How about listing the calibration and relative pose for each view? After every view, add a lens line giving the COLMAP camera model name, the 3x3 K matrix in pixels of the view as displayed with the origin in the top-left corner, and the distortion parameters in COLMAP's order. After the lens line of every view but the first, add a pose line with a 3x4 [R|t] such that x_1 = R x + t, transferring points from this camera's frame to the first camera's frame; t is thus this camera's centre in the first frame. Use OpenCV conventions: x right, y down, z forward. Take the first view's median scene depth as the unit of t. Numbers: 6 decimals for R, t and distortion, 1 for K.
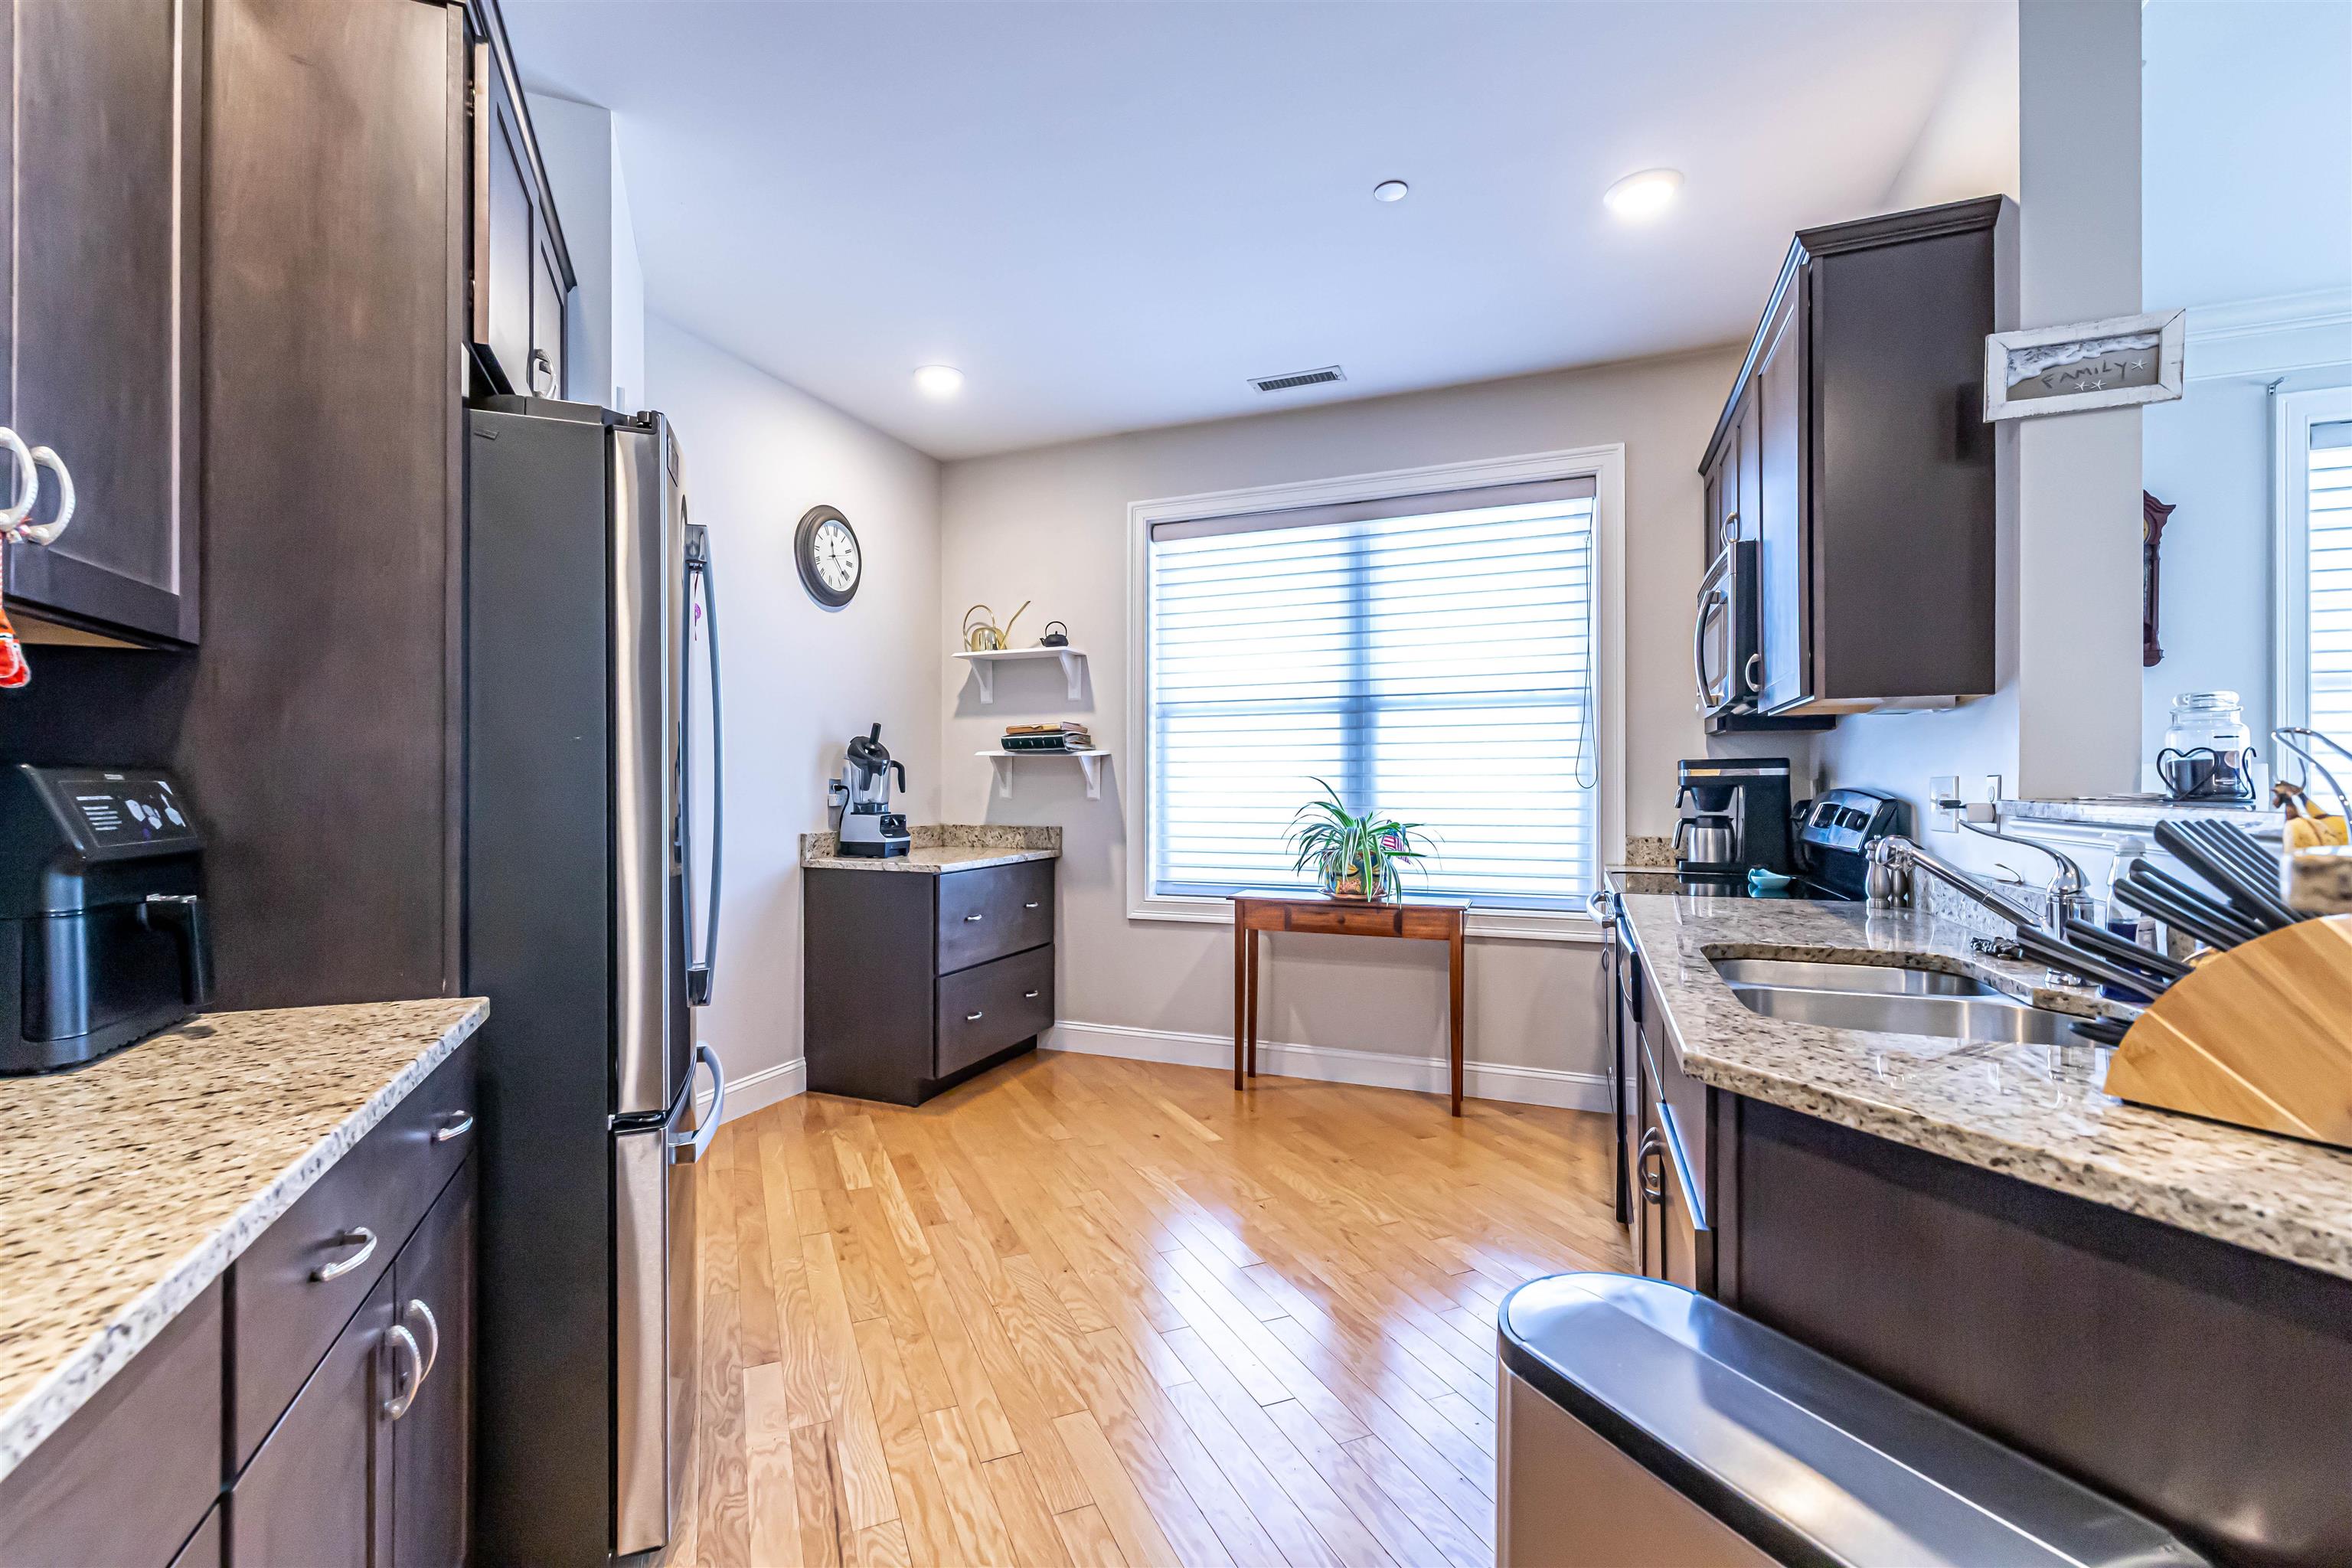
lens RADIAL K [[1030.1, 0, 1137.9], [0, 1030.1, 786.7], [0, 0, 1]] dist [-0.013545, 0.000022]
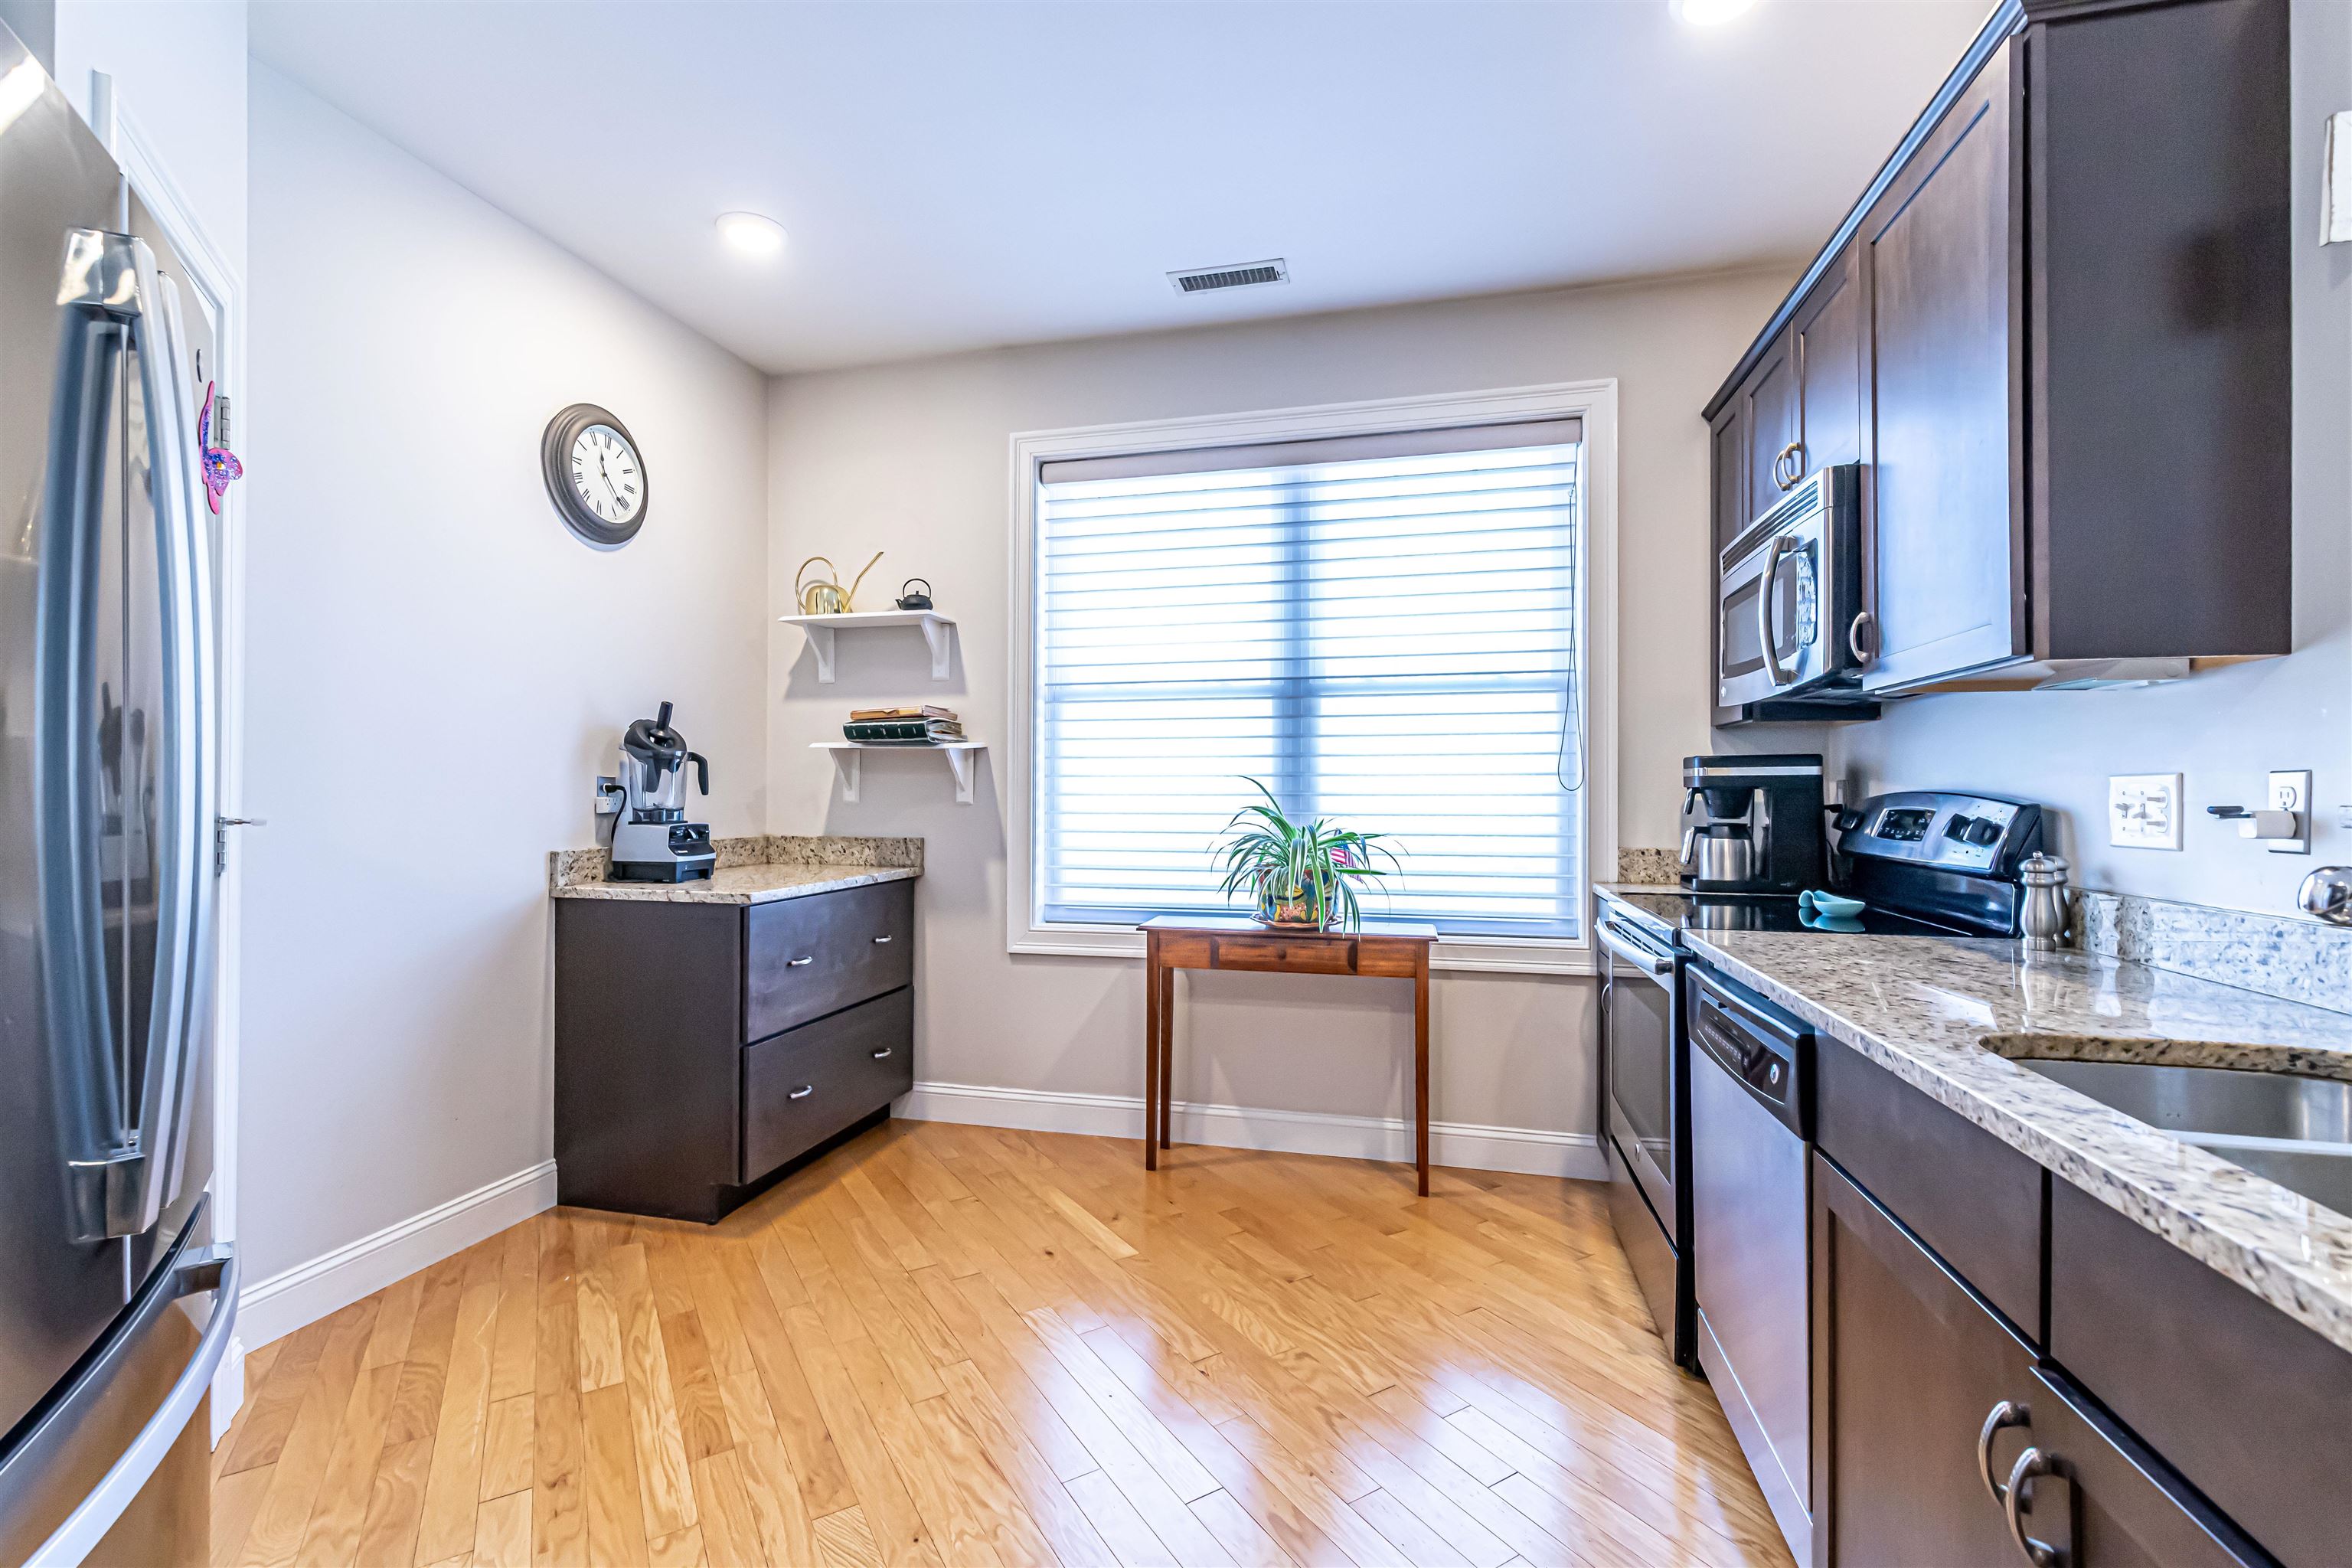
lens RADIAL K [[1020.3, 0, 1209.6], [0, 1020.3, 784.7], [0, 0, 1]] dist [0.000778, 0.000024]
pose [[0.981673, 0.003105, 0.190545, -0.008853], [-0.002082, 0.999982, -0.005570, 0.001853], [-0.190559, 0.005071, 0.981663, 0.220692]]
